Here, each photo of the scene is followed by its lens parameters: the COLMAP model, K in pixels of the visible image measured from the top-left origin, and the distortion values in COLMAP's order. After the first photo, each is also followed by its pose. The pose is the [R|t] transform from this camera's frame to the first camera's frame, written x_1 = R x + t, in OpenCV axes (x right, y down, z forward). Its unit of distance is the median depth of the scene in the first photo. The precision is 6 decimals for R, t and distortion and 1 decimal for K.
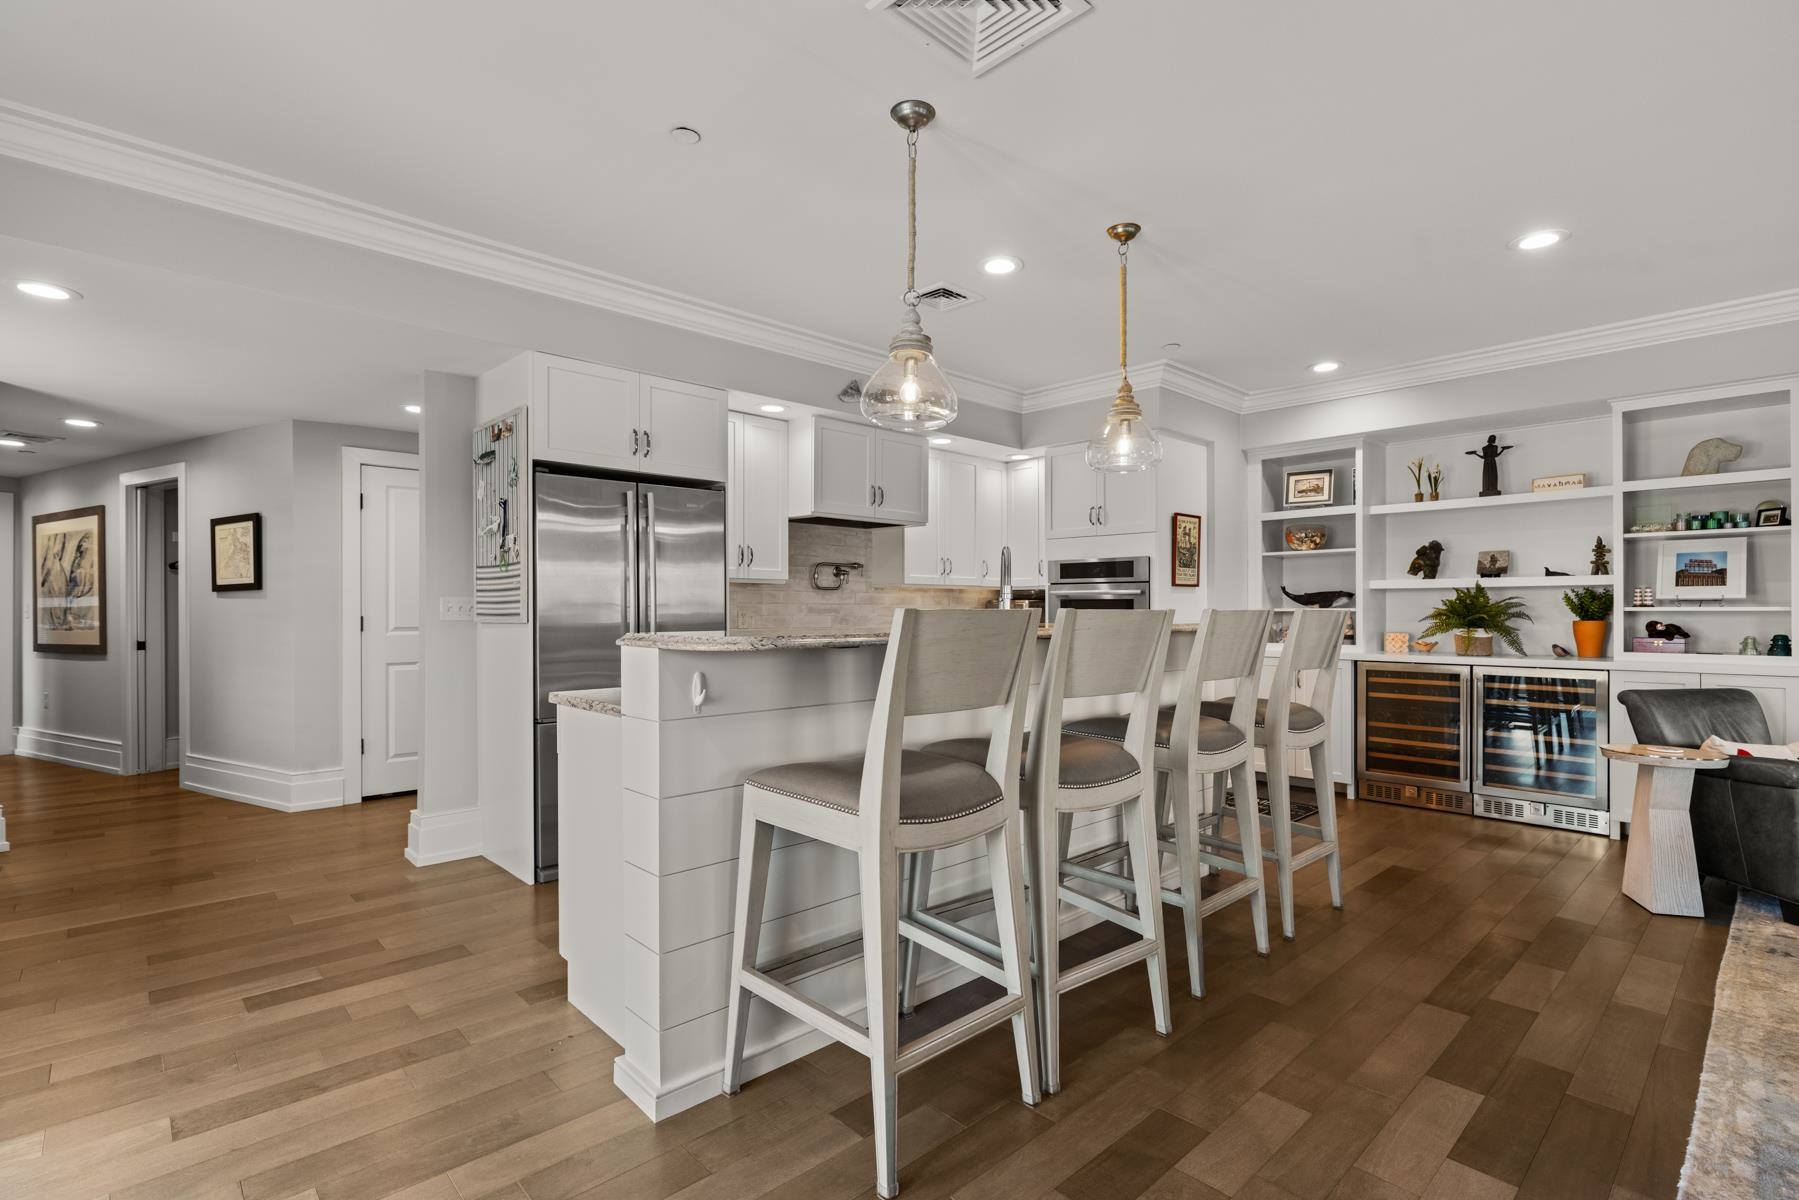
lens RADIAL K [[846.4, 0, 907.6], [0, 846.4, 609.1], [0, 0, 1]] dist [-0.004634, 0.001971]
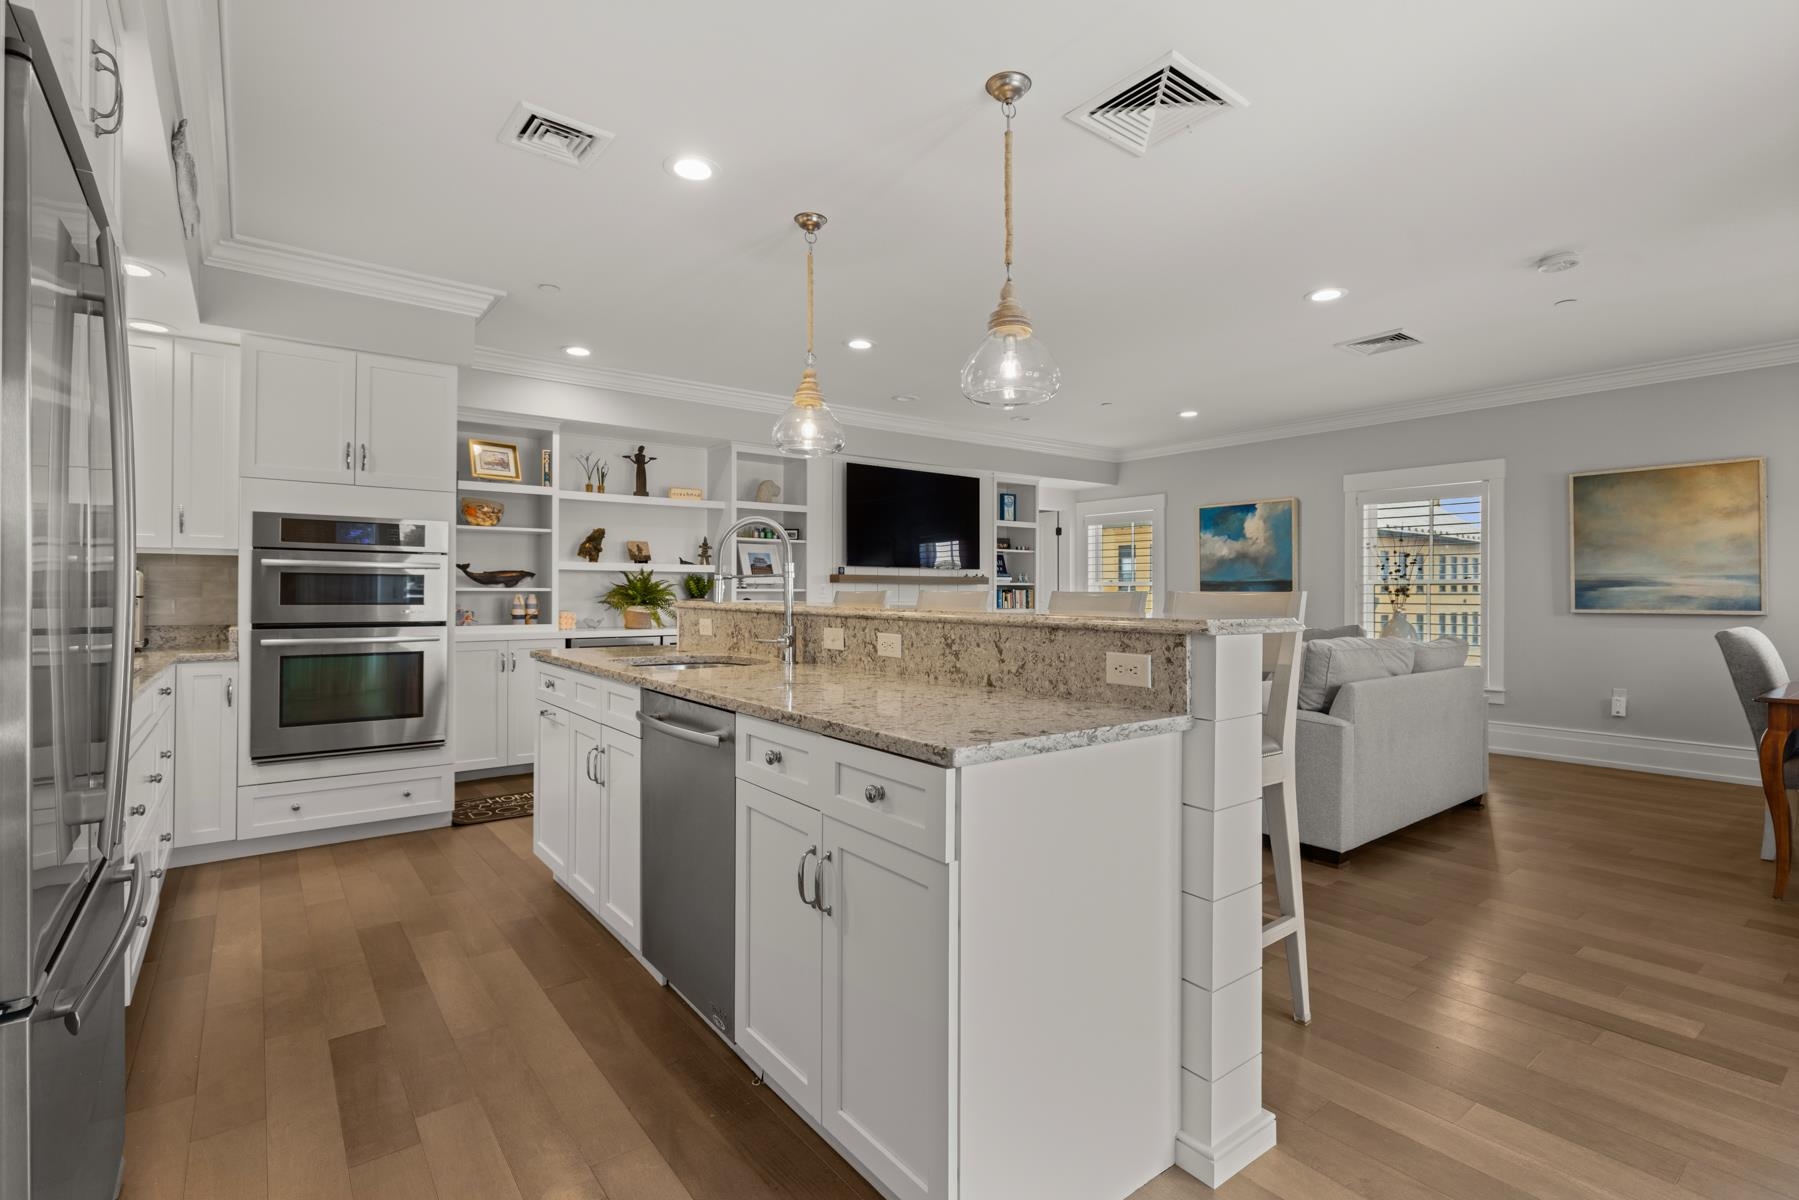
lens RADIAL K [[846.4, 0, 909.8], [0, 846.4, 586.6], [0, 0, 1]] dist [-0.004634, 0.001971]
pose [[0.100038, 0.006528, 0.994962, -0.473106], [-0.005793, 0.999965, -0.005979, 0.000594], [-0.994967, -0.005166, 0.100072, 0.494148]]
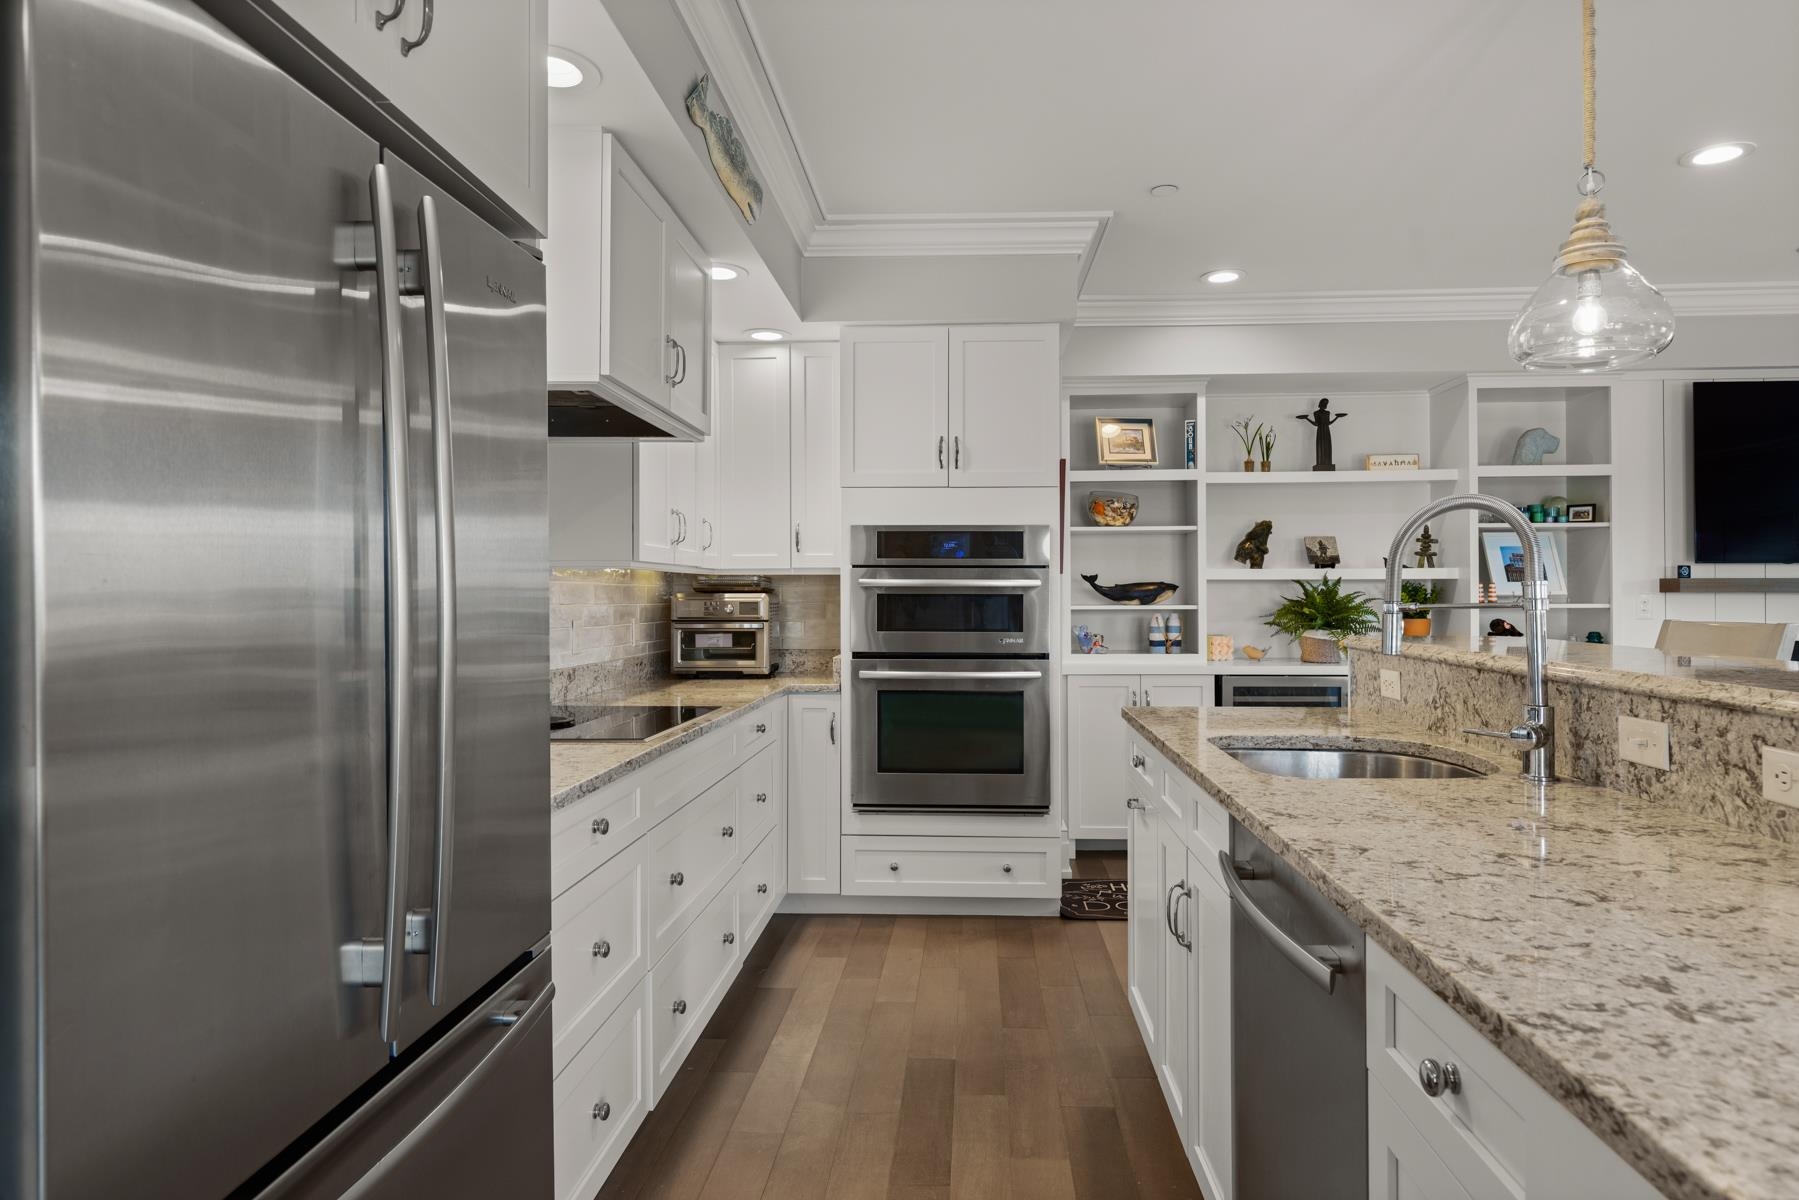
lens RADIAL K [[1049.1, 0, 909.6], [0, 1049.1, 589.6], [0, 0, 1]] dist [0.000551, -0.001085]
pose [[0.733482, 0.000380, 0.679709, -0.318082], [0.001373, 0.999997, -0.002040, -0.014569], [-0.679708, 0.002430, 0.733479, 0.514524]]
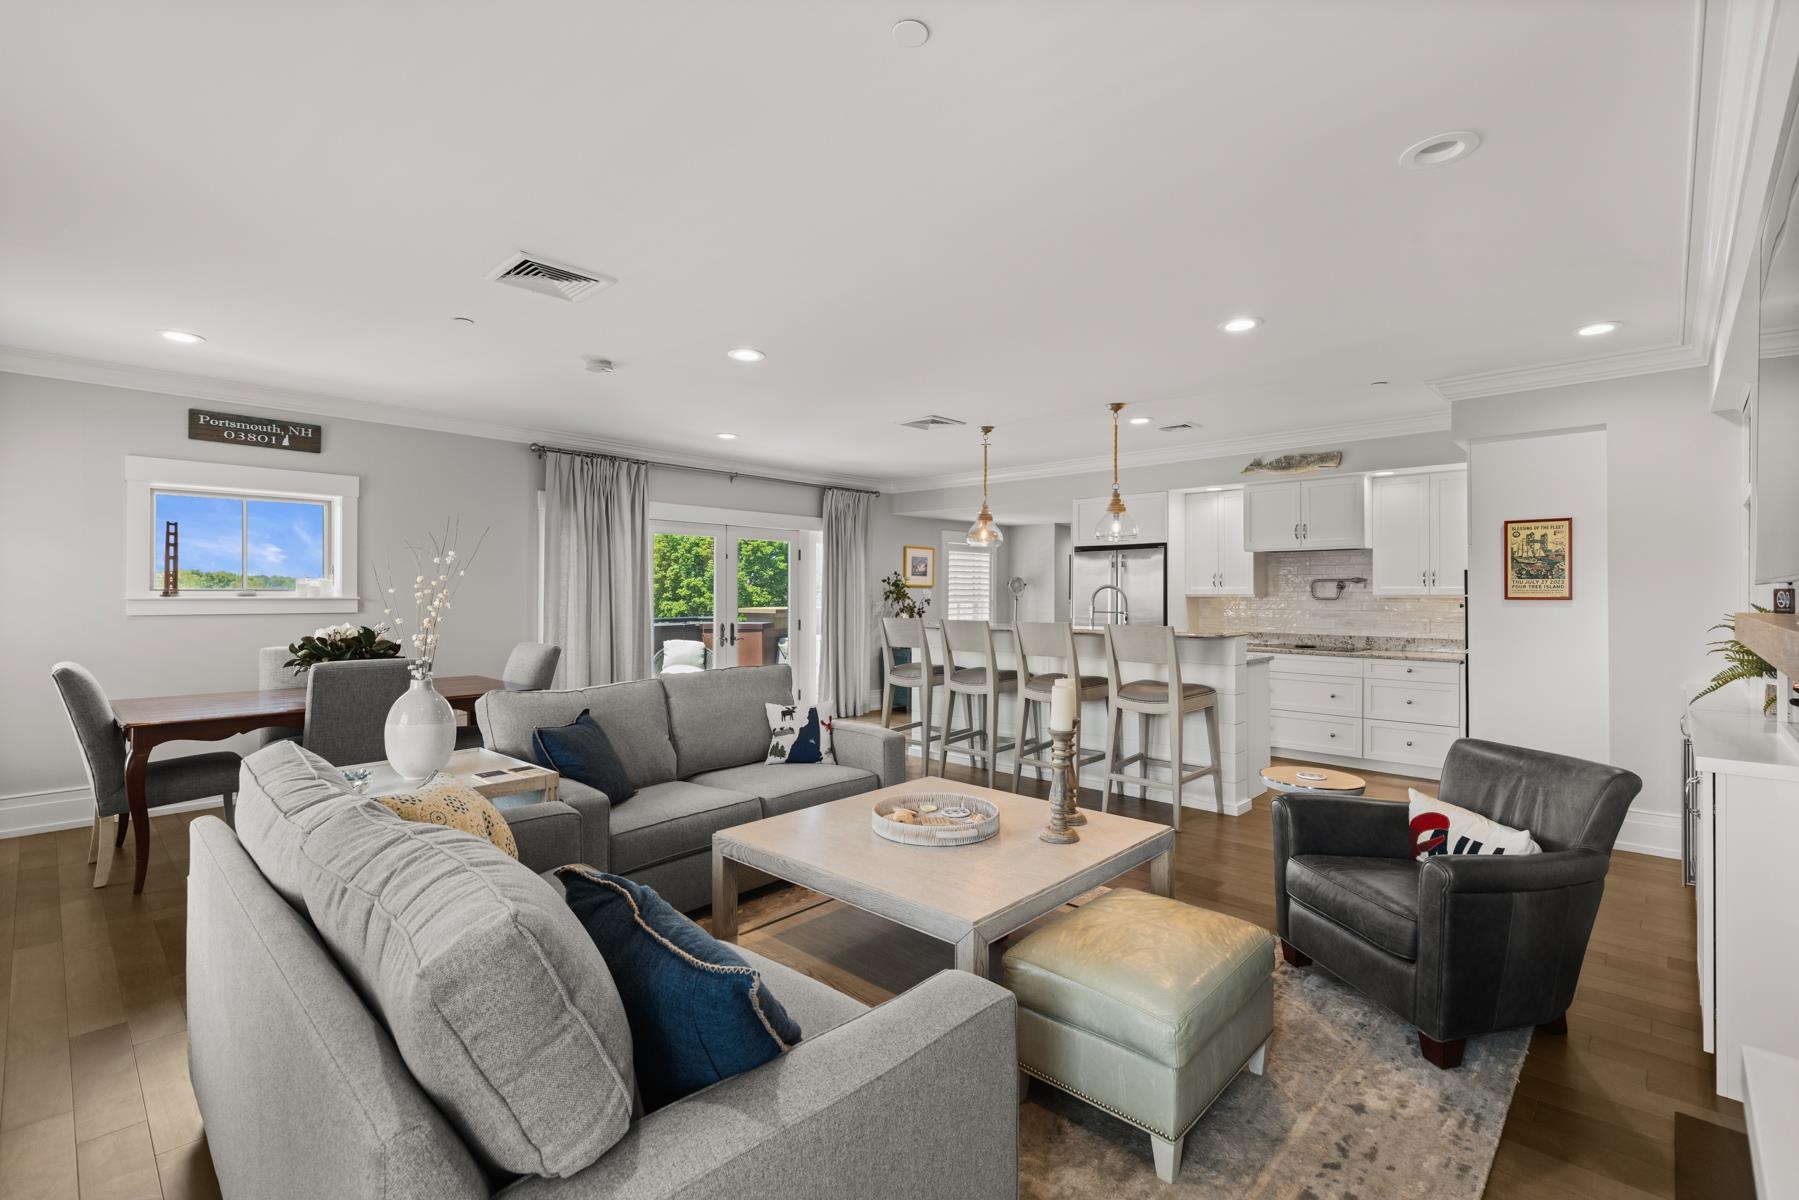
lens RADIAL K [[812.1, 0, 915.0], [0, 812.1, 598.0], [0, 0, 1]] dist [0.010014, -0.002217]
pose [[0.065397, 0.006126, -0.997841, 1.219439], [0.000230, 0.999981, 0.006154, -0.036176], [0.997859, -0.000632, 0.065394, 0.300239]]
